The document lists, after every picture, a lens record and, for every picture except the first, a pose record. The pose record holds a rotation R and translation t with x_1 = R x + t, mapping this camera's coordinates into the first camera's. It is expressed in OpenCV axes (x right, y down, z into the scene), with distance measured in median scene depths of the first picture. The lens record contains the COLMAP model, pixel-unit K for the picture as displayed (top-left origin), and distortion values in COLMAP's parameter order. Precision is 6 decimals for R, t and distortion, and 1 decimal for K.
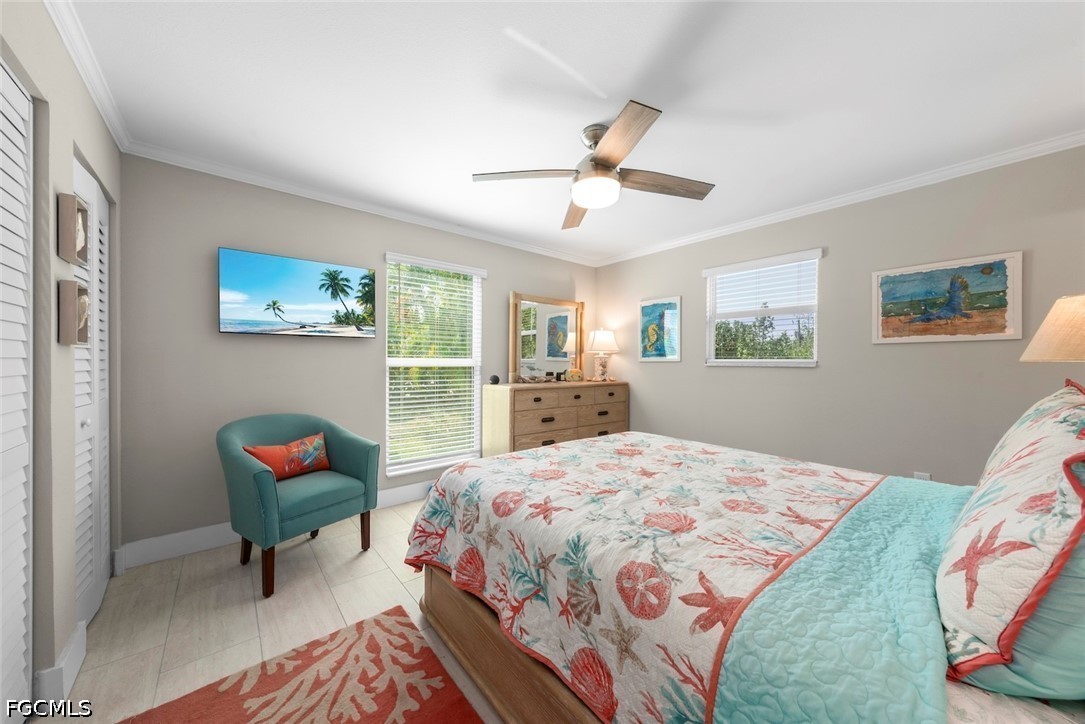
lens RADIAL K [[380.4, 0, 542.8], [0, 380.4, 362.2], [0, 0, 1]] dist [-0.000938, 0.000001]
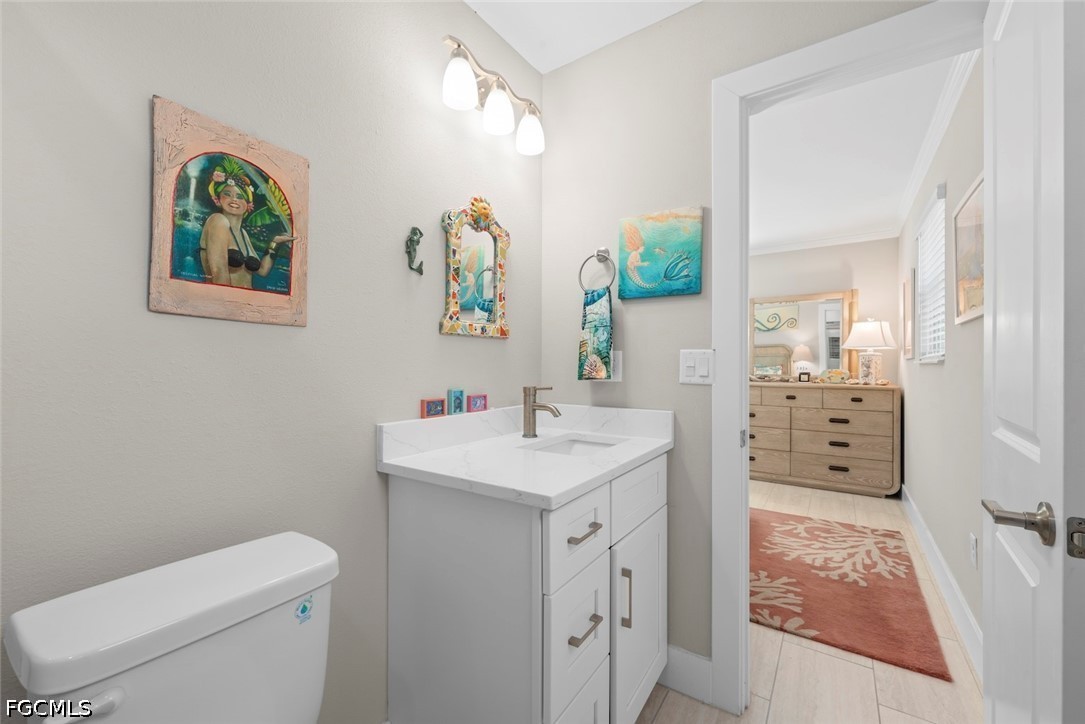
lens RADIAL K [[435.8, 0, 542.7], [0, 435.8, 364.2], [0, 0, 1]] dist [0.000873, -0.000009]
pose [[0.263855, -0.006555, -0.964540, 1.284750], [-0.004234, 0.999959, -0.007954, 0.025097], [0.964553, 0.006183, 0.263816, 0.140858]]
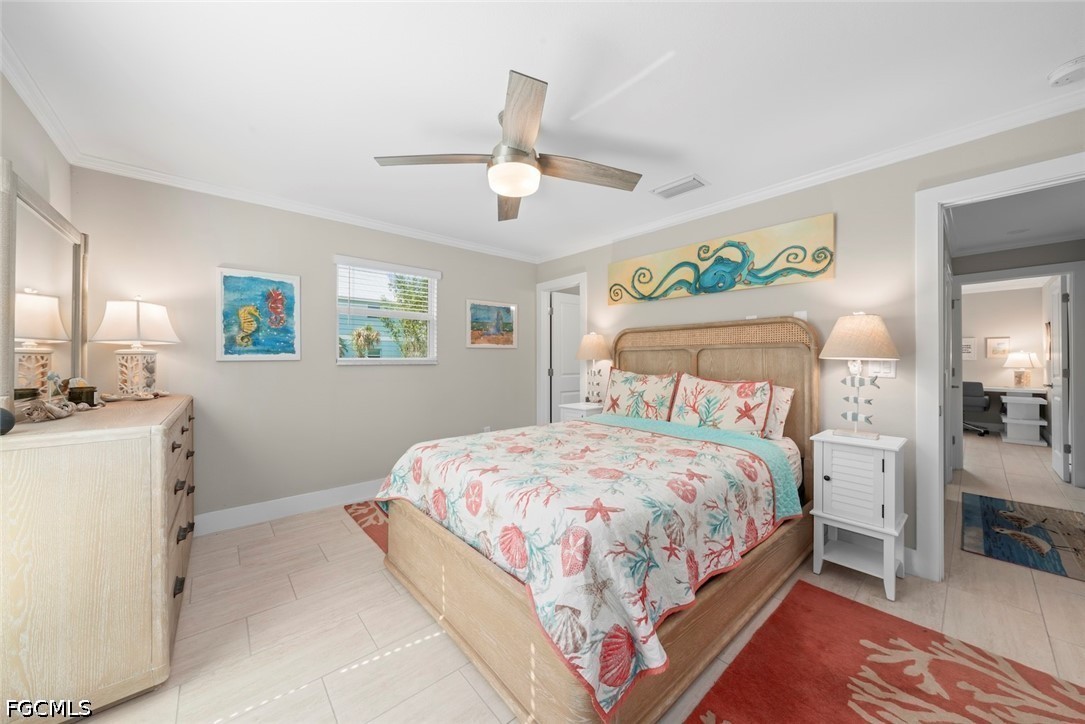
lens RADIAL K [[380.4, 0, 542.8], [0, 380.4, 362.2], [0, 0, 1]] dist [-0.000938, 0.000001]
pose [[-0.018226, -0.008888, 0.999794, -0.562740], [0.004730, 0.999949, 0.008975, -0.003756], [-0.999823, 0.004893, -0.018183, 0.681351]]
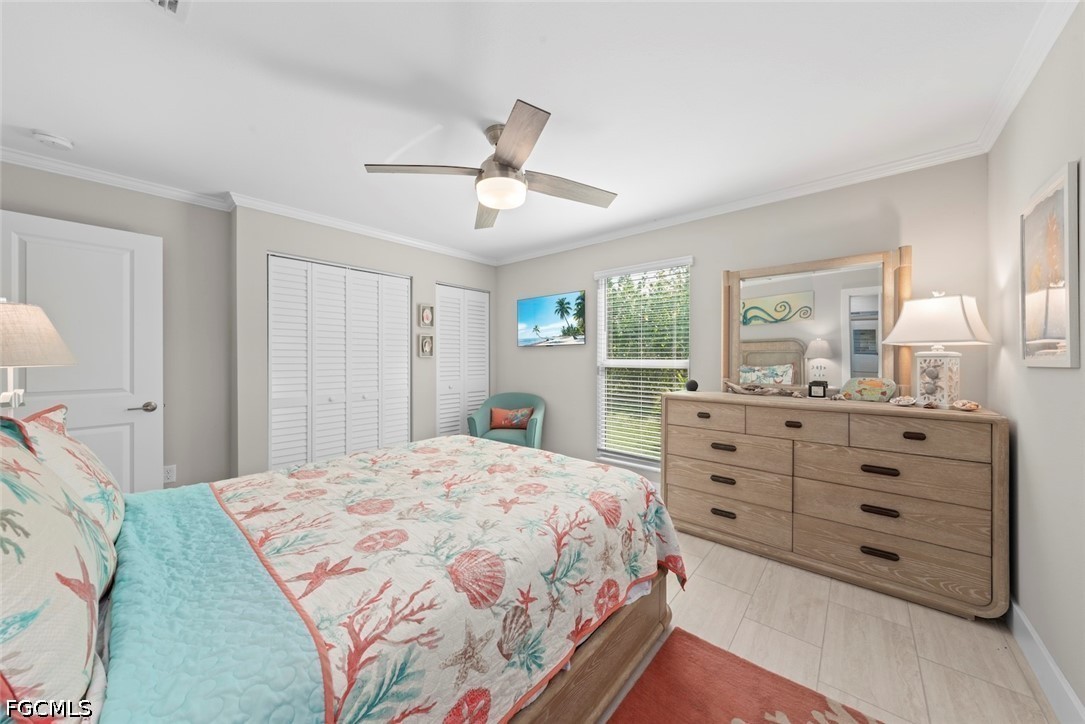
lens RADIAL K [[376.2, 0, 543.0], [0, 376.2, 358.0], [0, 0, 1]] dist [-0.001162, 0.000001]
pose [[0.161211, -0.005547, -0.986904, 0.789828], [-0.000282, 0.999984, -0.005666, -0.011315], [0.986920, 0.001192, 0.161207, 0.681201]]
